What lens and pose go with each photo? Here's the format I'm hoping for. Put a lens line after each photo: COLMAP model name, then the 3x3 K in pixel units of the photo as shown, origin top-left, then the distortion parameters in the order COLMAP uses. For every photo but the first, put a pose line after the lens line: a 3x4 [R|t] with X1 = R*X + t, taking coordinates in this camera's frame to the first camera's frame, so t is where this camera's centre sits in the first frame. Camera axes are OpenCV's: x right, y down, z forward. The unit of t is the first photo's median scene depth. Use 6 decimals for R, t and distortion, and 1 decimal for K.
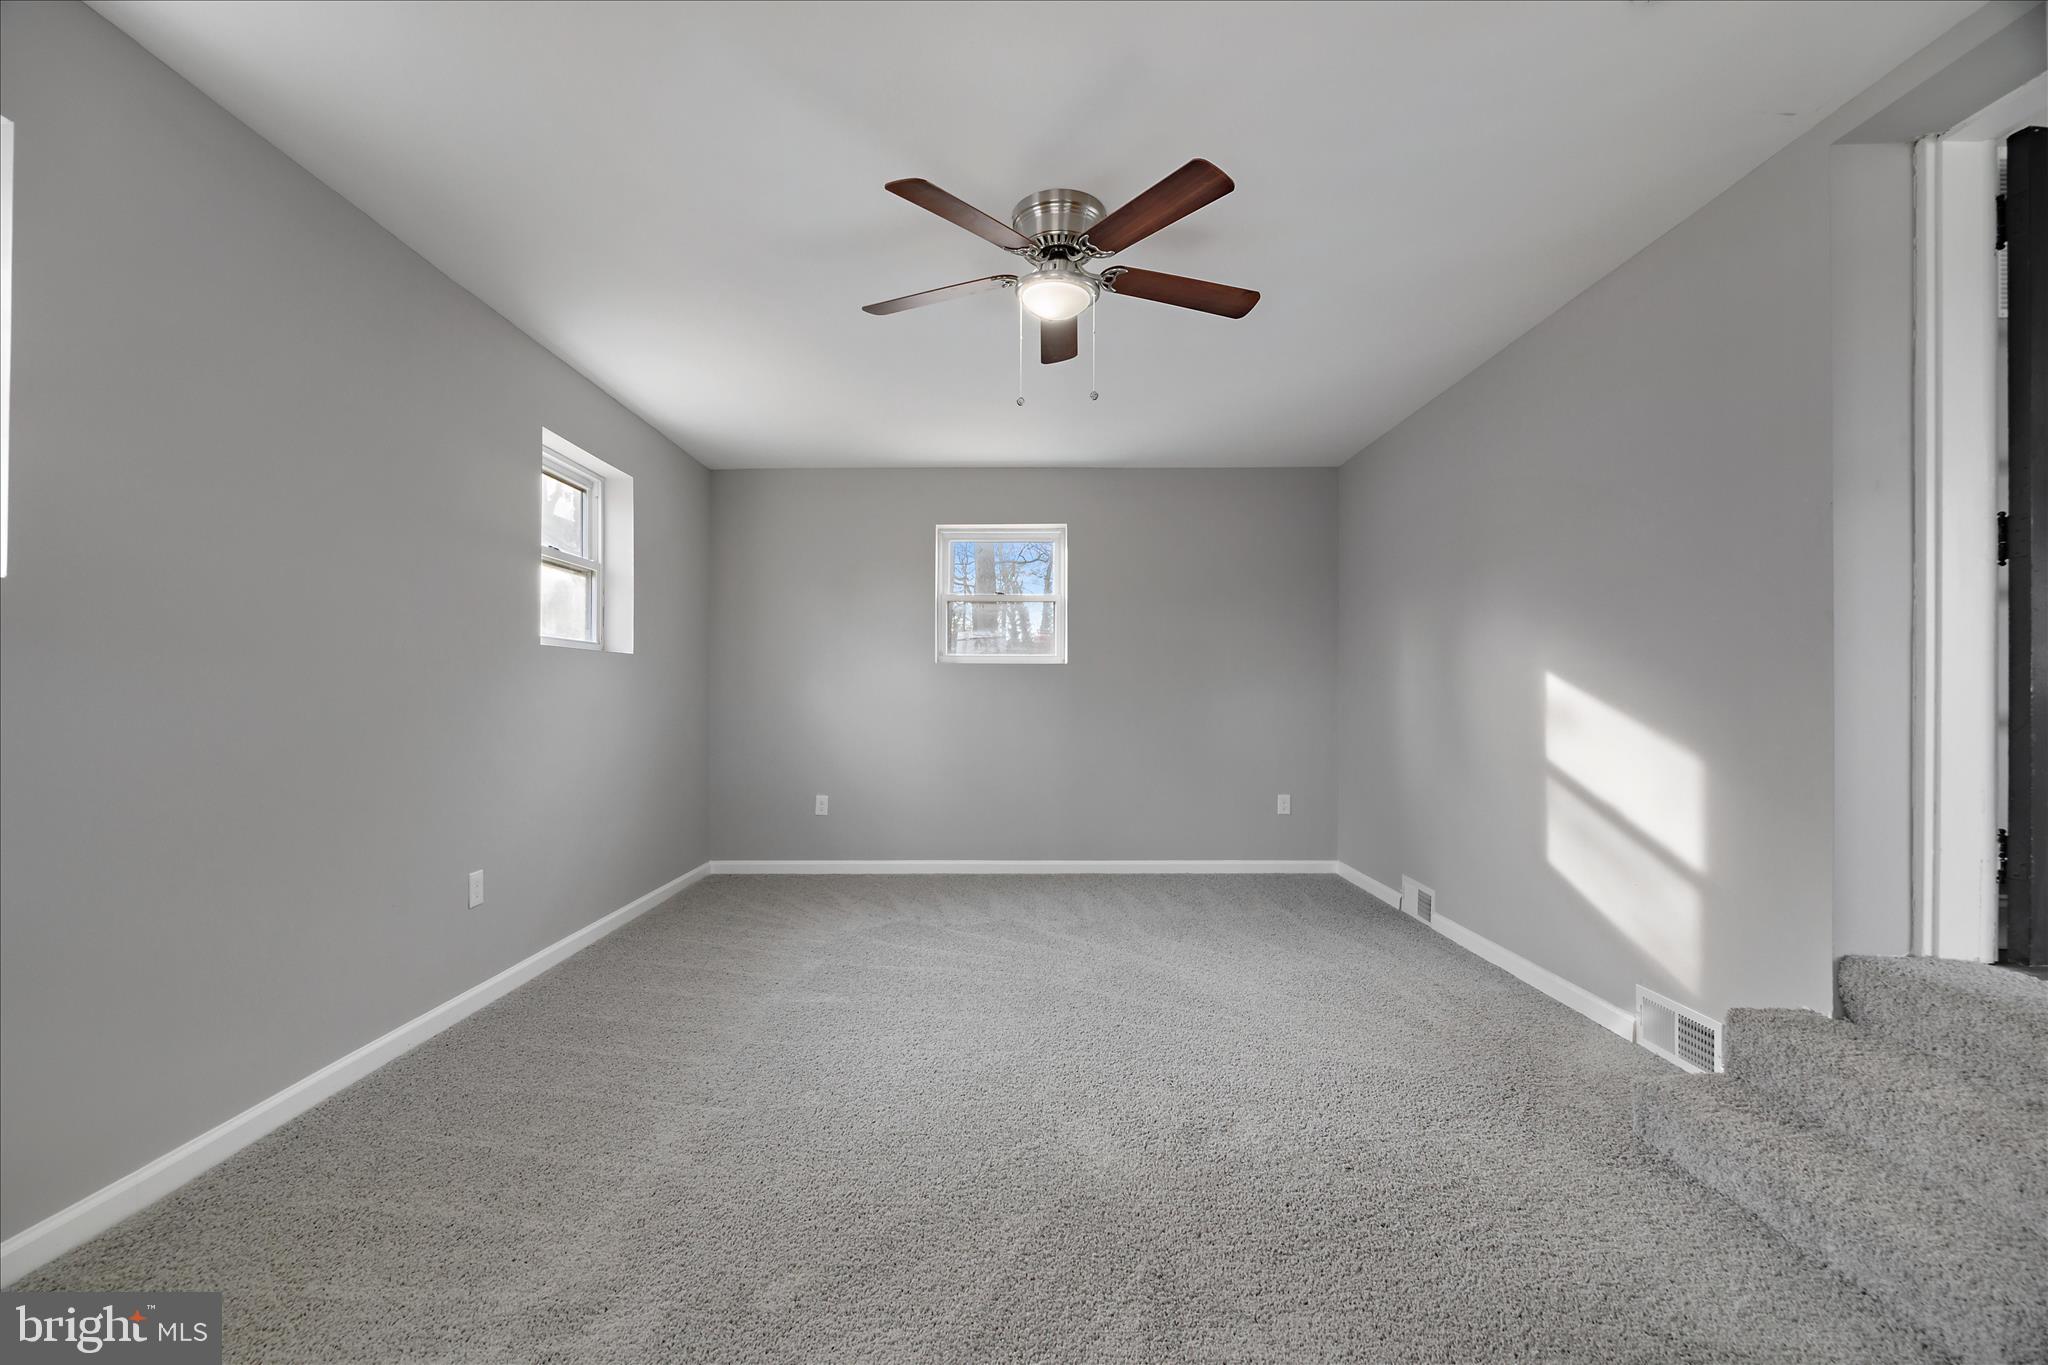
lens RADIAL K [[862.4, 0, 1026.3], [0, 862.4, 692.8], [0, 0, 1]] dist [-0.000787, -0.000198]
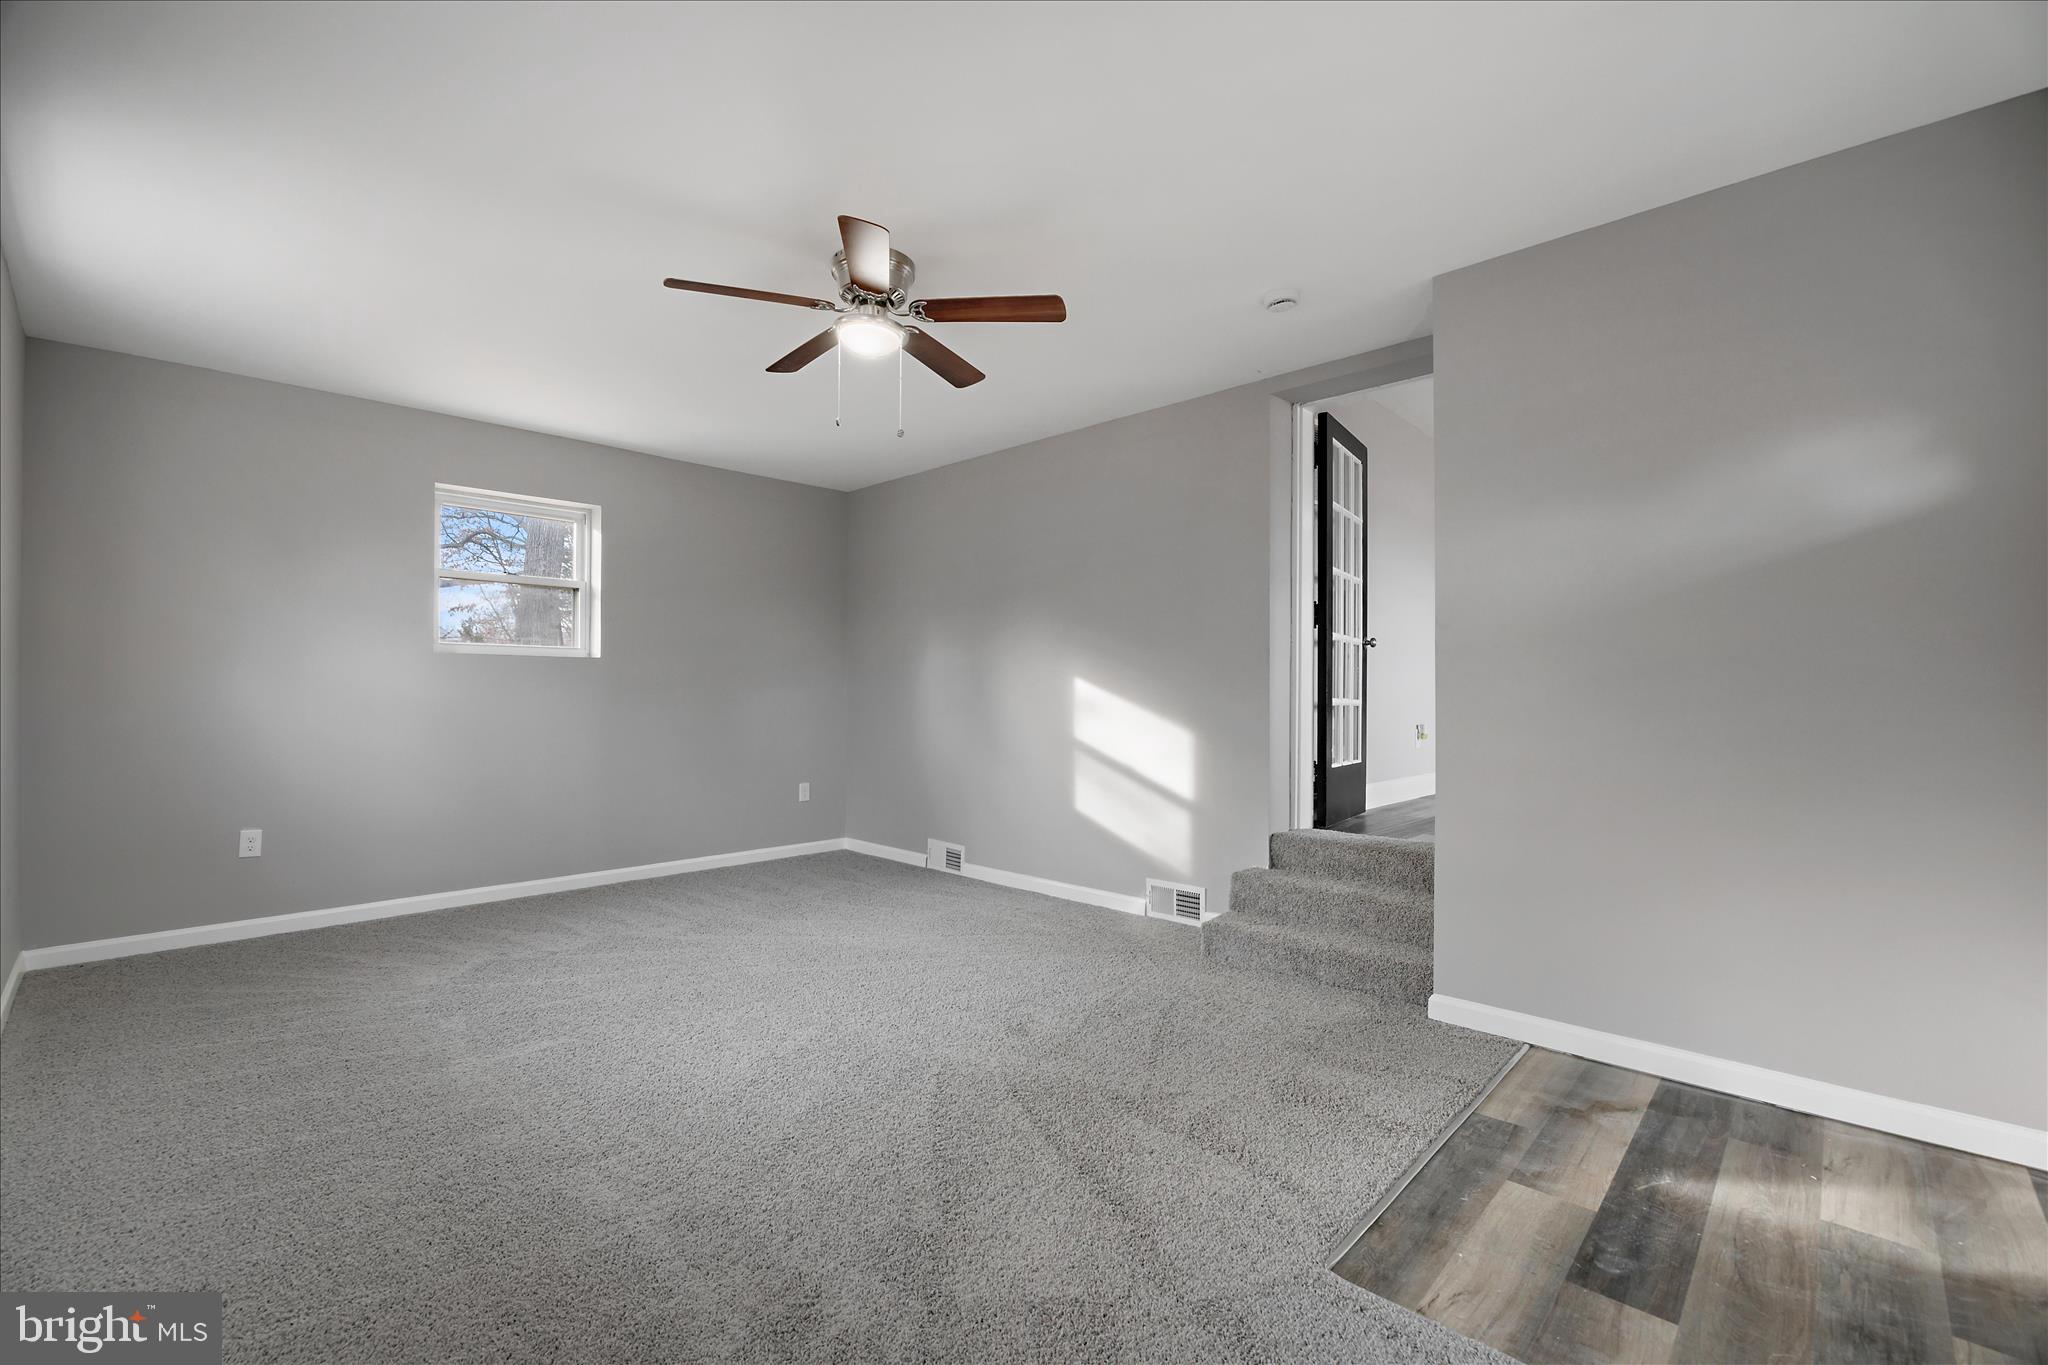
lens RADIAL K [[870.5, 0, 1025.1], [0, 870.5, 698.2], [0, 0, 1]] dist [-0.015399, -0.000157]
pose [[0.698554, -0.003906, 0.715546, -0.529476], [-0.004466, 0.999942, 0.009819, -0.003041], [-0.715543, -0.010054, 0.698496, 0.054130]]
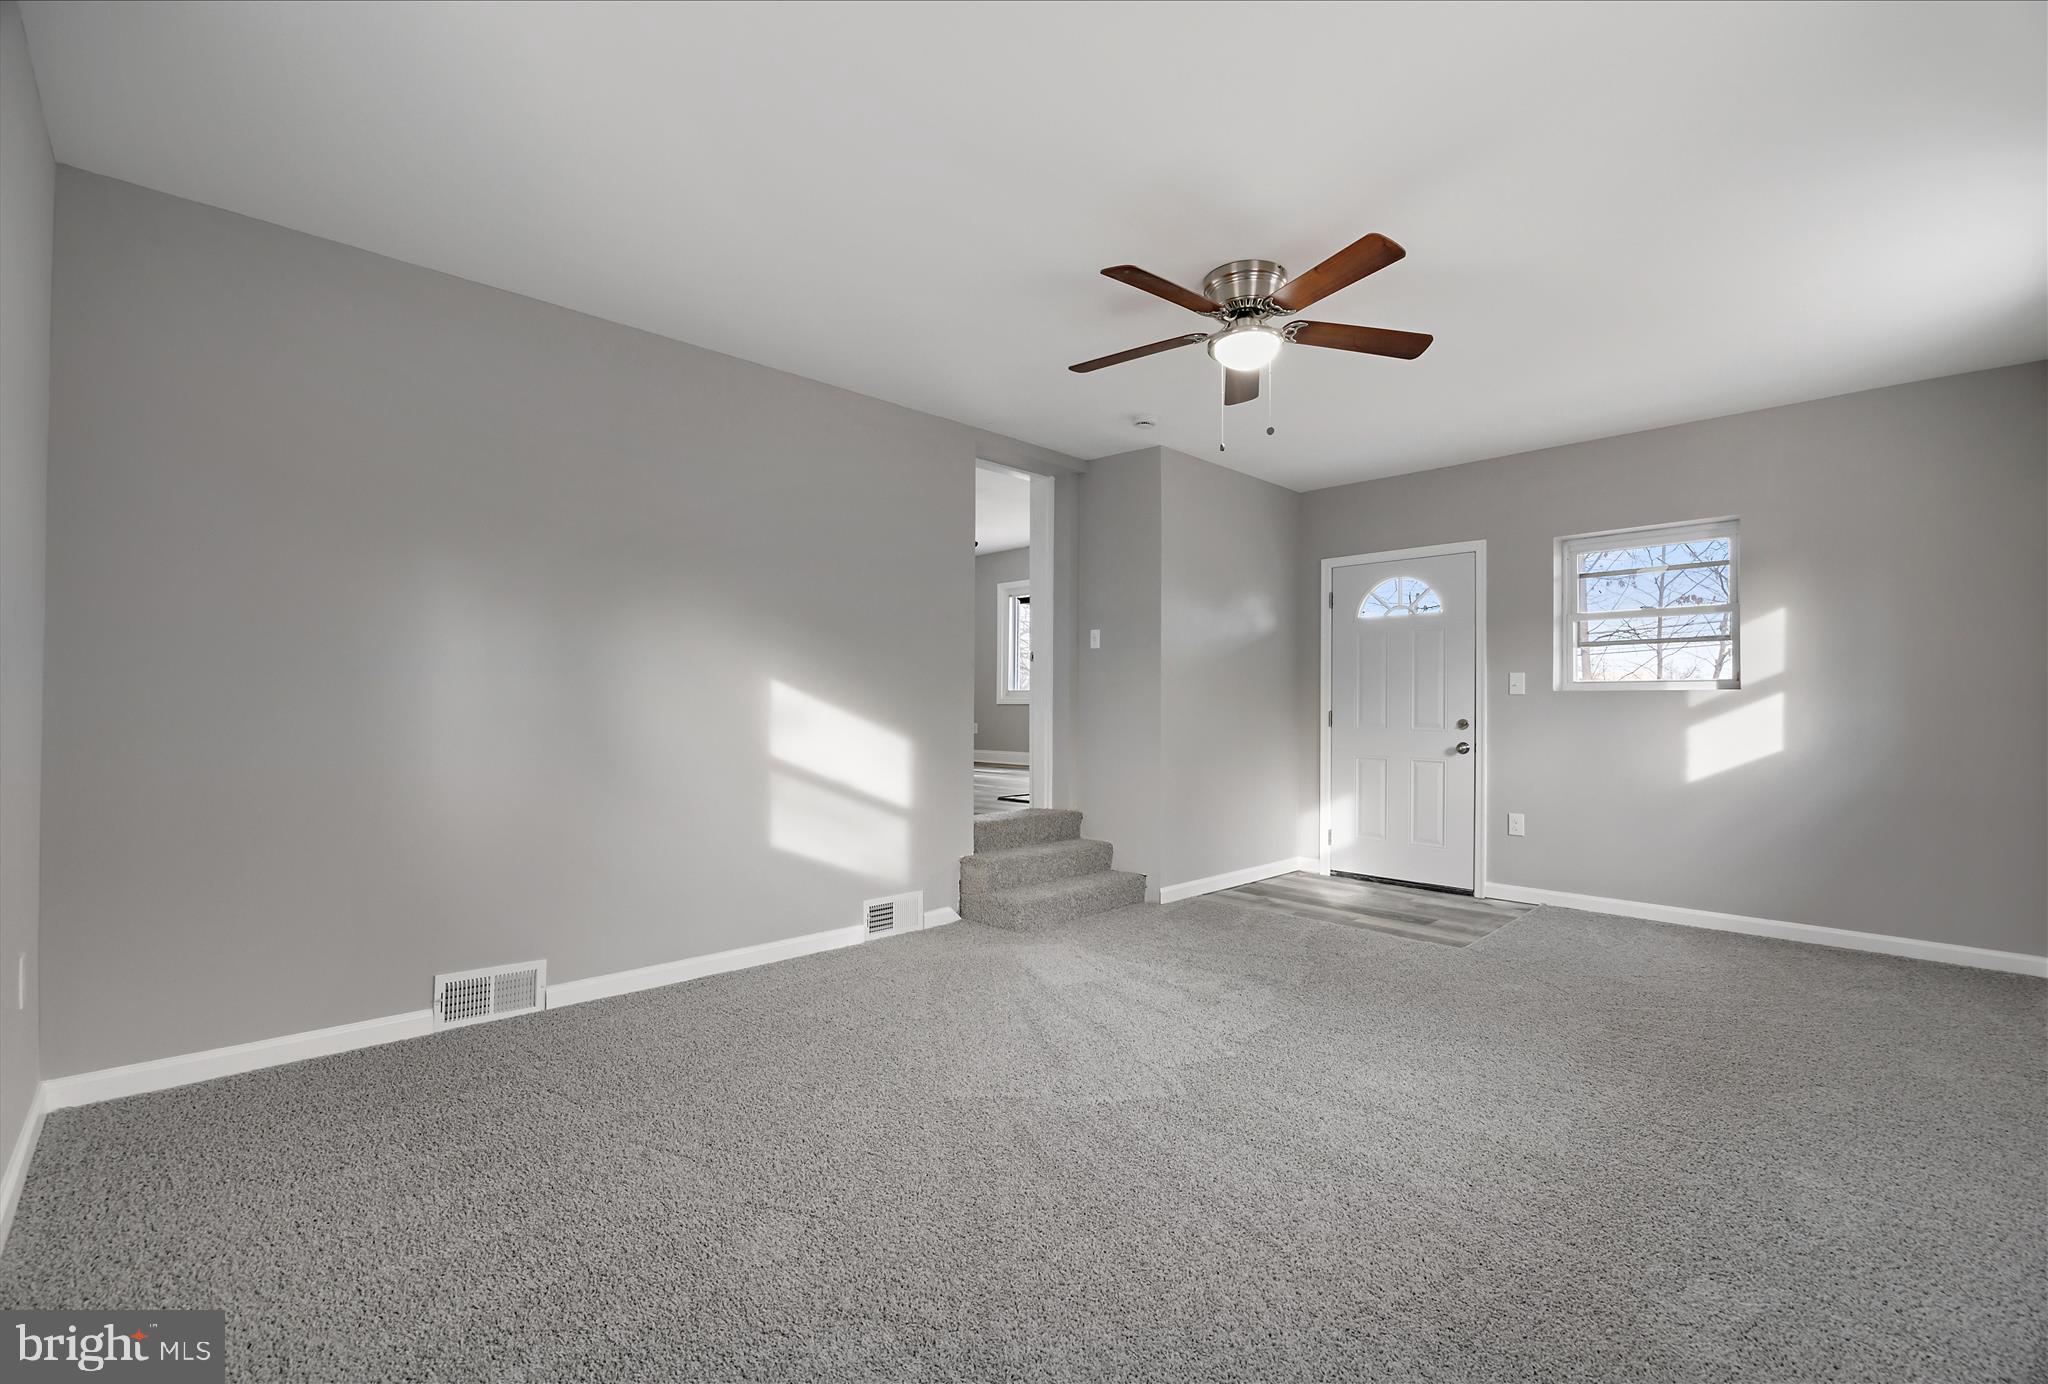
lens RADIAL K [[873.9, 0, 1024.0], [0, 873.9, 692.0], [0, 0, 1]] dist [-0.000588, -0.000033]
pose [[-0.687925, 0.001588, 0.725780, -0.497637], [-0.013749, 0.999790, -0.015220, 0.005483], [-0.725652, -0.020448, -0.687758, 1.676527]]
